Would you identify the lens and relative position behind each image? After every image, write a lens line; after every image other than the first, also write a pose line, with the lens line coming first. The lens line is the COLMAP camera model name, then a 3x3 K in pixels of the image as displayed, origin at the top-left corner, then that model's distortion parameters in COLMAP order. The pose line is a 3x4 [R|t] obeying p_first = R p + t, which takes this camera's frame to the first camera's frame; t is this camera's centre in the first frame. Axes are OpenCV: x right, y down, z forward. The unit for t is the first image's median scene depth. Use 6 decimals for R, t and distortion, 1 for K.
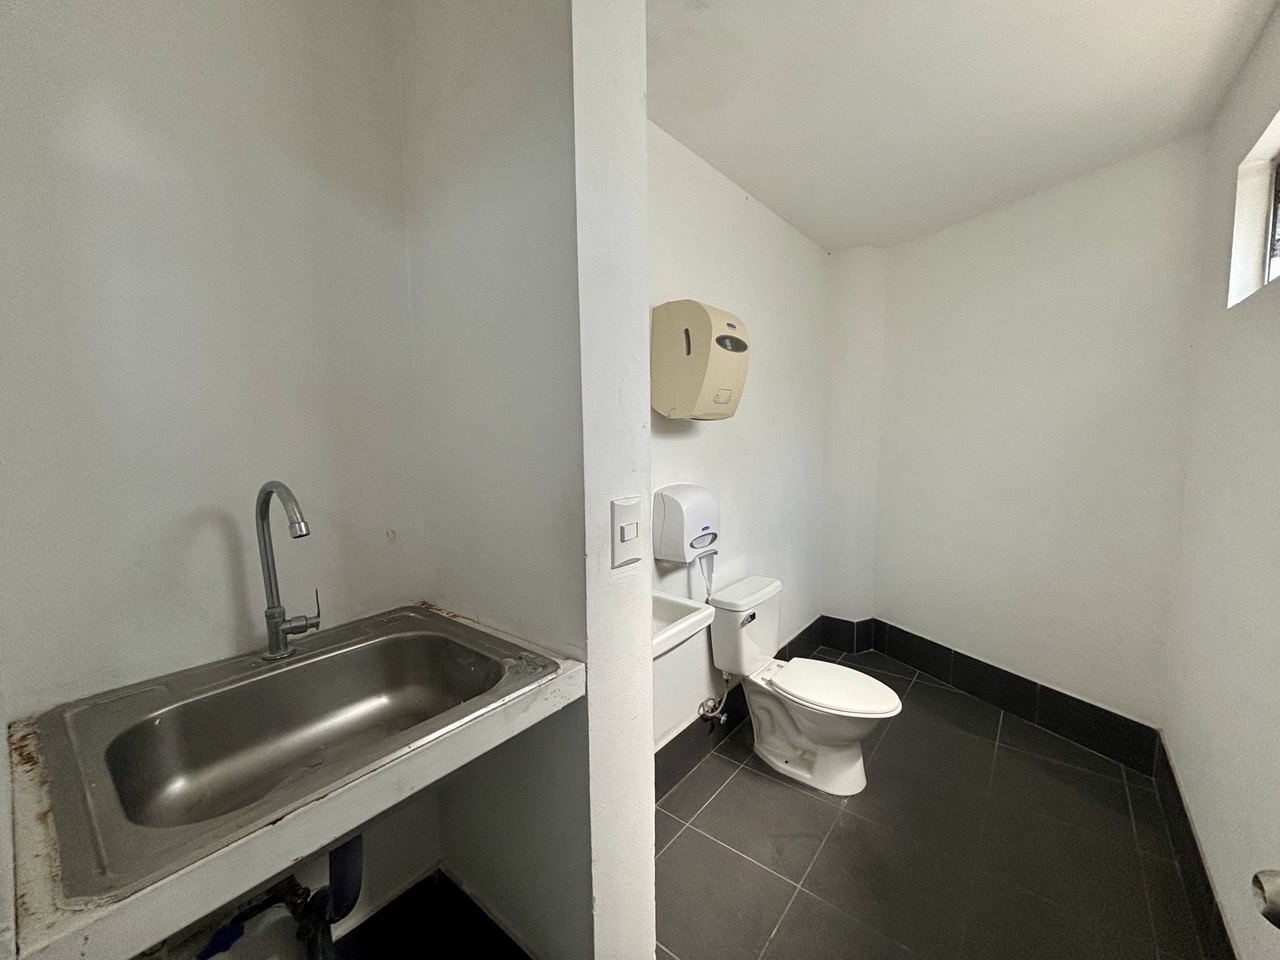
lens RADIAL K [[512.6, 0, 651.5], [0, 512.6, 479.1], [0, 0, 1]] dist [0.017476, -0.000005]
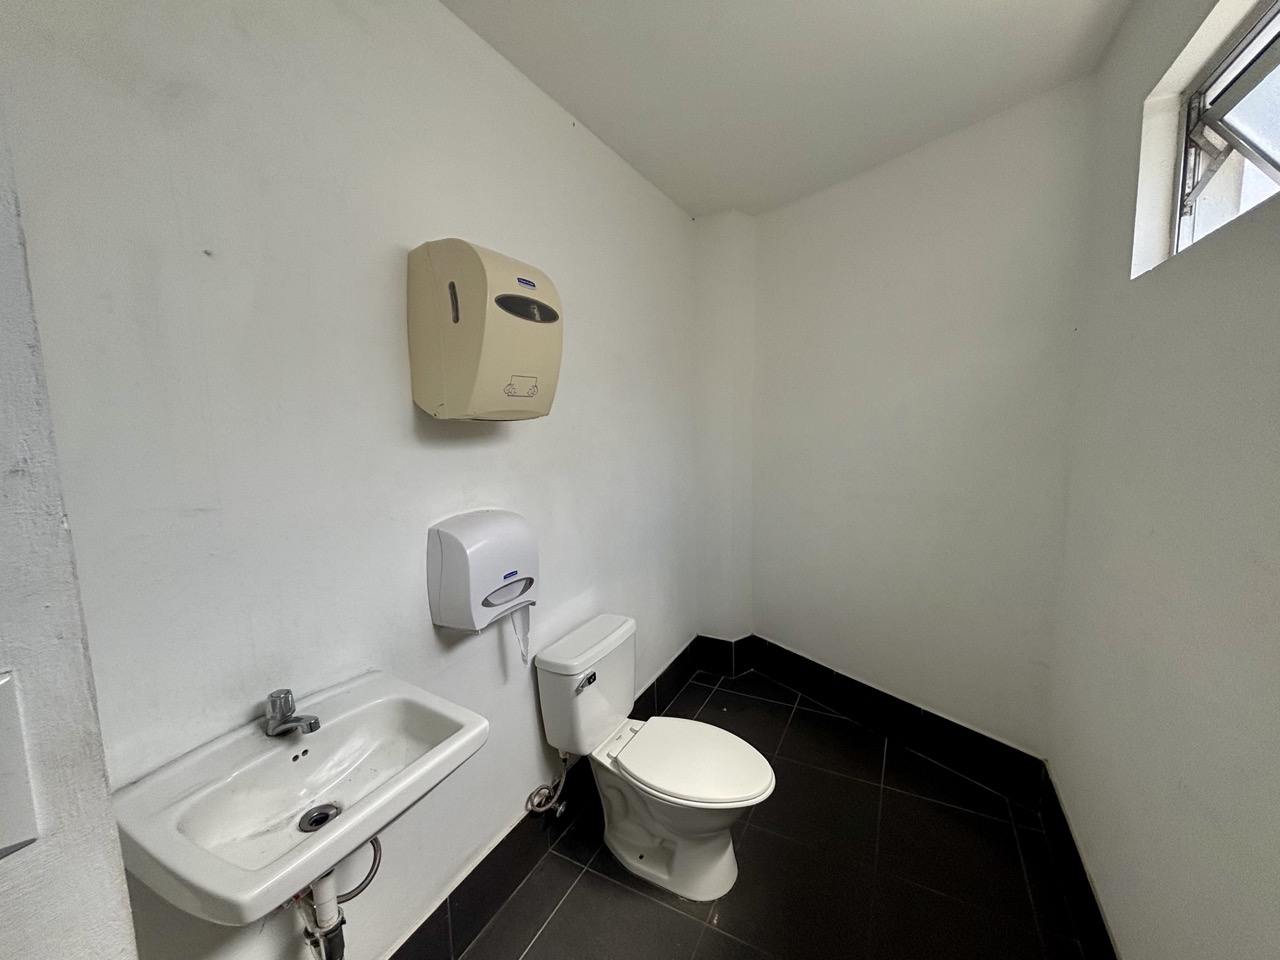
lens RADIAL K [[514.6, 0, 636.6], [0, 514.6, 481.3], [0, 0, 1]] dist [0.001432, 0.000208]
pose [[0.985629, -0.032776, 0.165713, 0.149733], [0.028818, 0.999240, 0.026231, -0.041709], [-0.166447, -0.021079, 0.985825, 0.254174]]
